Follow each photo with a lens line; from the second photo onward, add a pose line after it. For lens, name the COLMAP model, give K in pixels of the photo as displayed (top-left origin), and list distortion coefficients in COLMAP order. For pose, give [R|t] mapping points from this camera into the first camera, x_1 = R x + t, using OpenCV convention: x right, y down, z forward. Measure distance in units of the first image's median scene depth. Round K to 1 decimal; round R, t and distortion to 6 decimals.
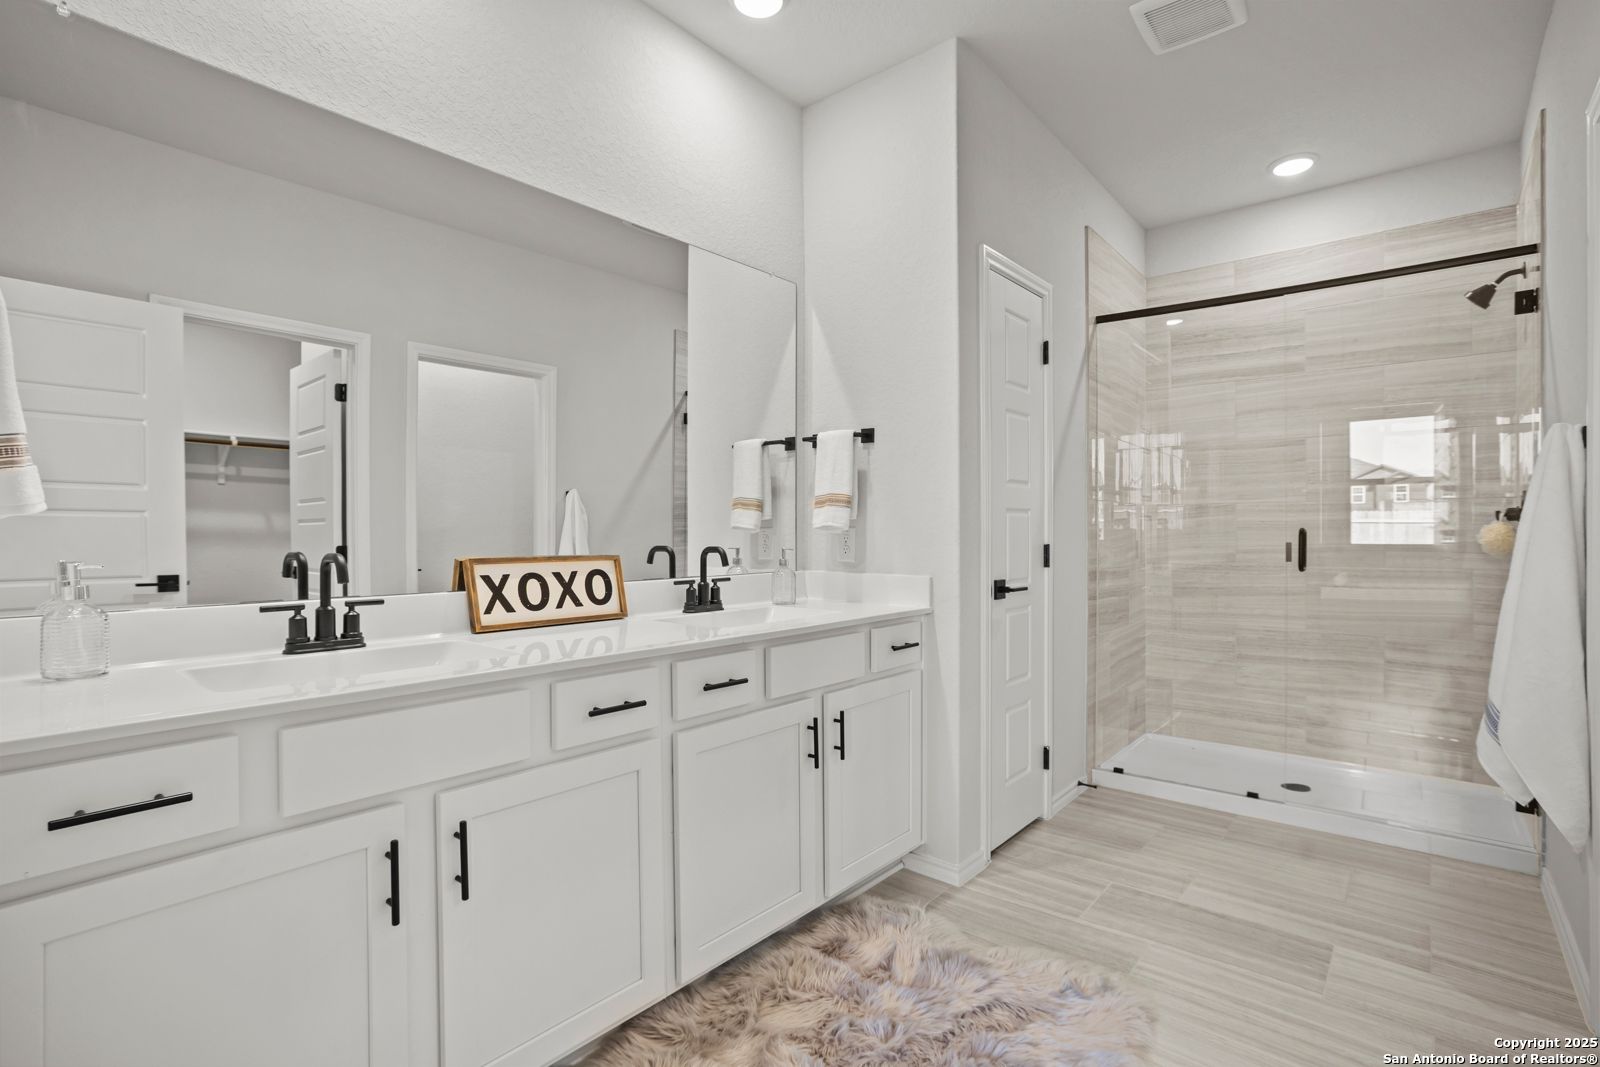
lens RADIAL K [[765.4, 0, 805.4], [0, 765.4, 529.3], [0, 0, 1]] dist [-0.058136, 0.031222]
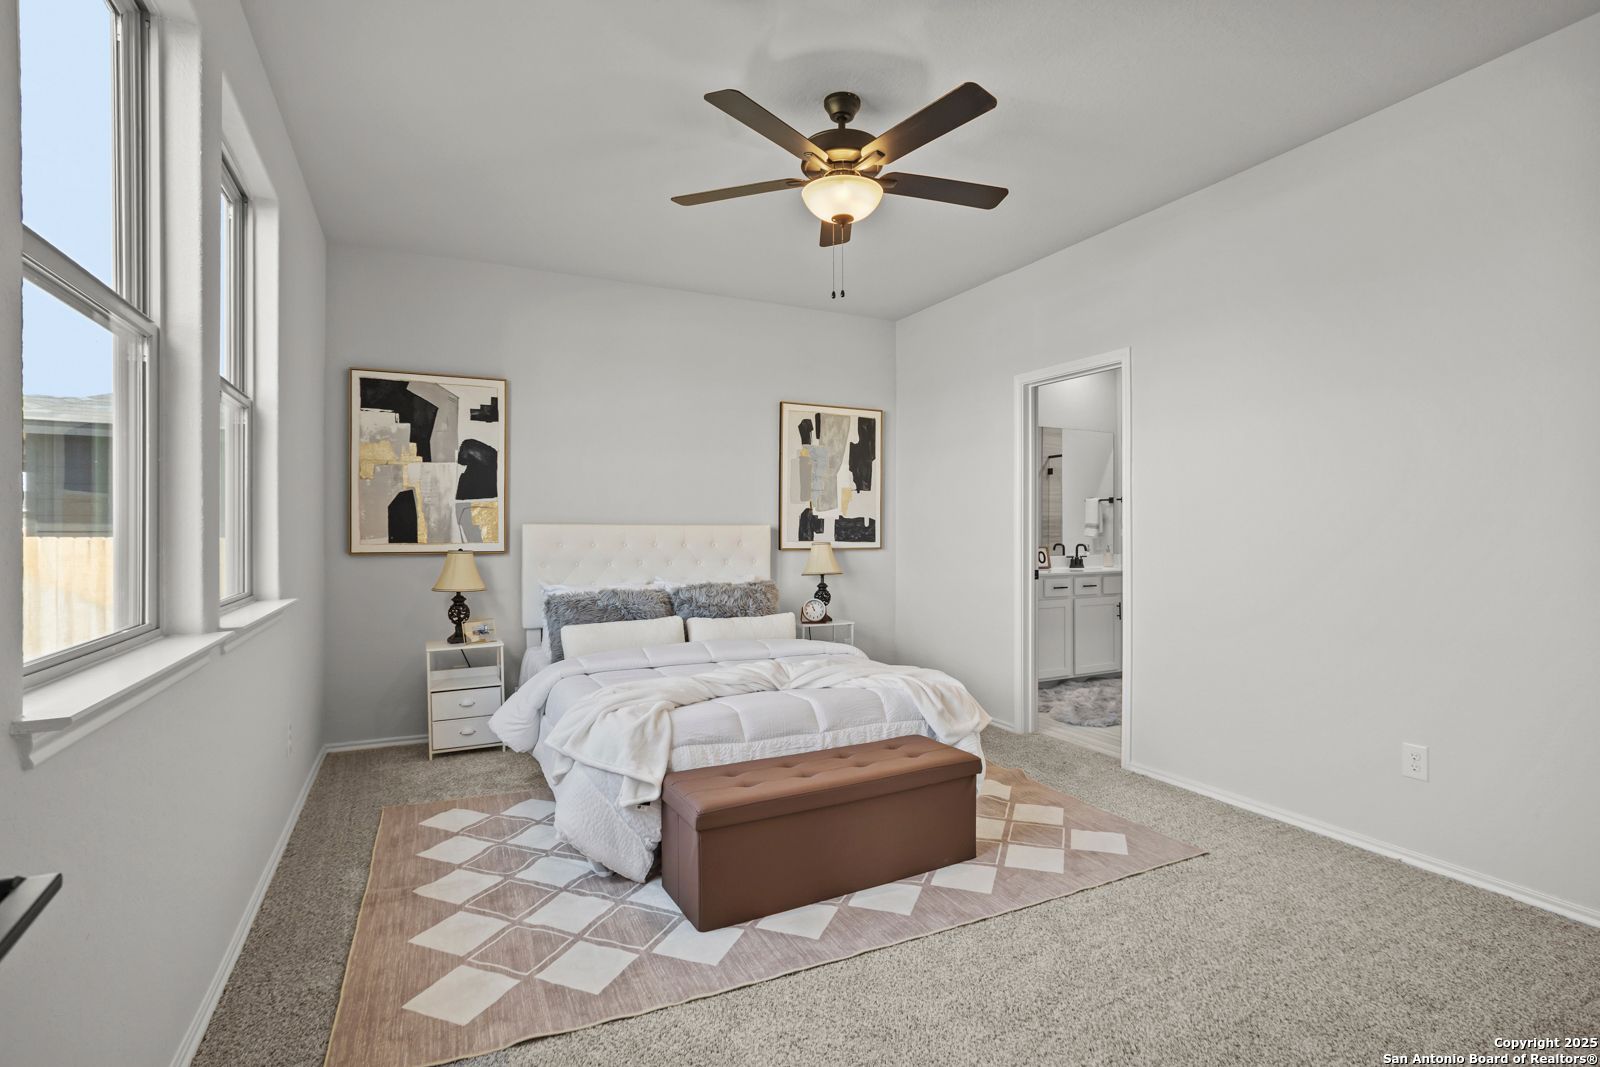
lens RADIAL K [[765.4, 0, 805.4], [0, 765.4, 529.3], [0, 0, 1]] dist [-0.058136, 0.031222]
pose [[0.919288, 0.000339, -0.393586, 0.034471], [-0.000085, 1.000000, 0.000661, -0.024925], [0.393586, -0.000574, 0.919288, -1.531780]]
